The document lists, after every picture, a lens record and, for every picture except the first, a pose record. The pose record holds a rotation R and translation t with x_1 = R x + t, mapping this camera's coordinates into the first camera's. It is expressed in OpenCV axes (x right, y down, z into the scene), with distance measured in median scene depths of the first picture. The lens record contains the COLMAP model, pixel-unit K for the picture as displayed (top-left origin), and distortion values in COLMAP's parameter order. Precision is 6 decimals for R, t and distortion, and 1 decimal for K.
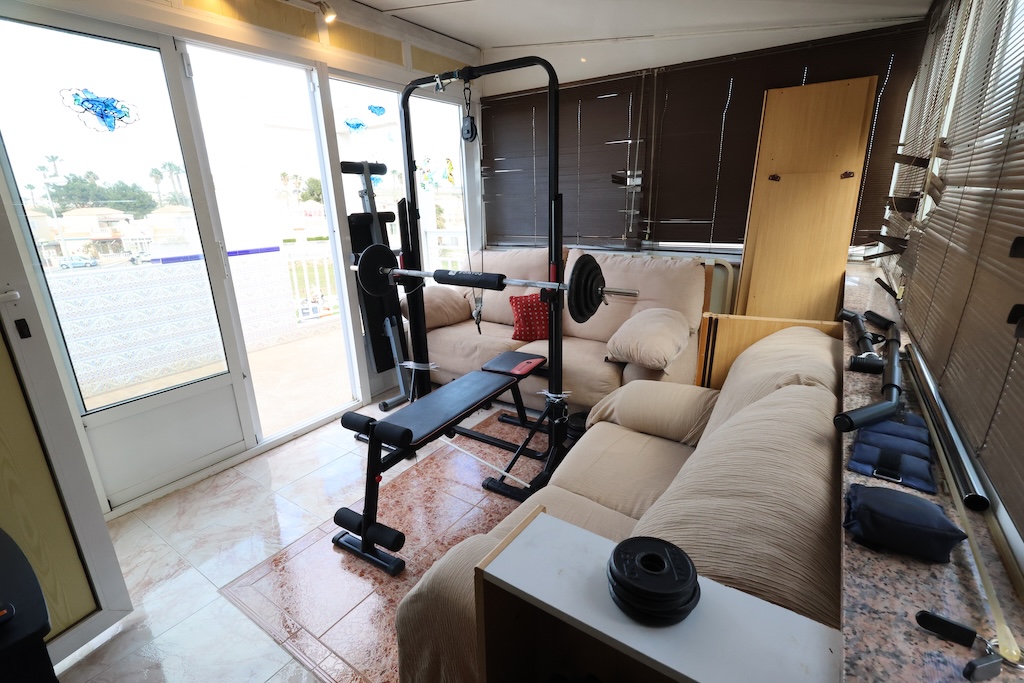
lens RADIAL K [[473.1, 0, 508.9], [0, 473.1, 344.6], [0, 0, 1]] dist [-0.002734, 0.000837]
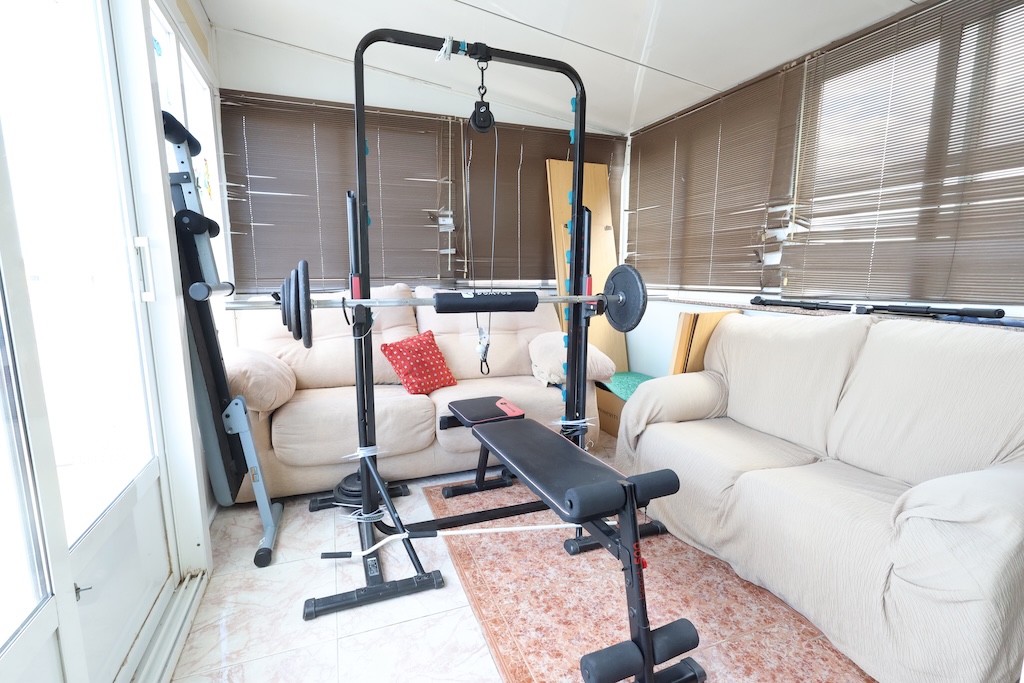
lens RADIAL K [[473.1, 0, 510.9], [0, 473.1, 344.4], [0, 0, 1]] dist [-0.002734, 0.000837]
pose [[0.569975, -0.099814, 0.815577, -0.499569], [0.229549, 0.972416, -0.041414, -0.021729], [-0.788946, 0.210820, 0.577165, 0.380144]]
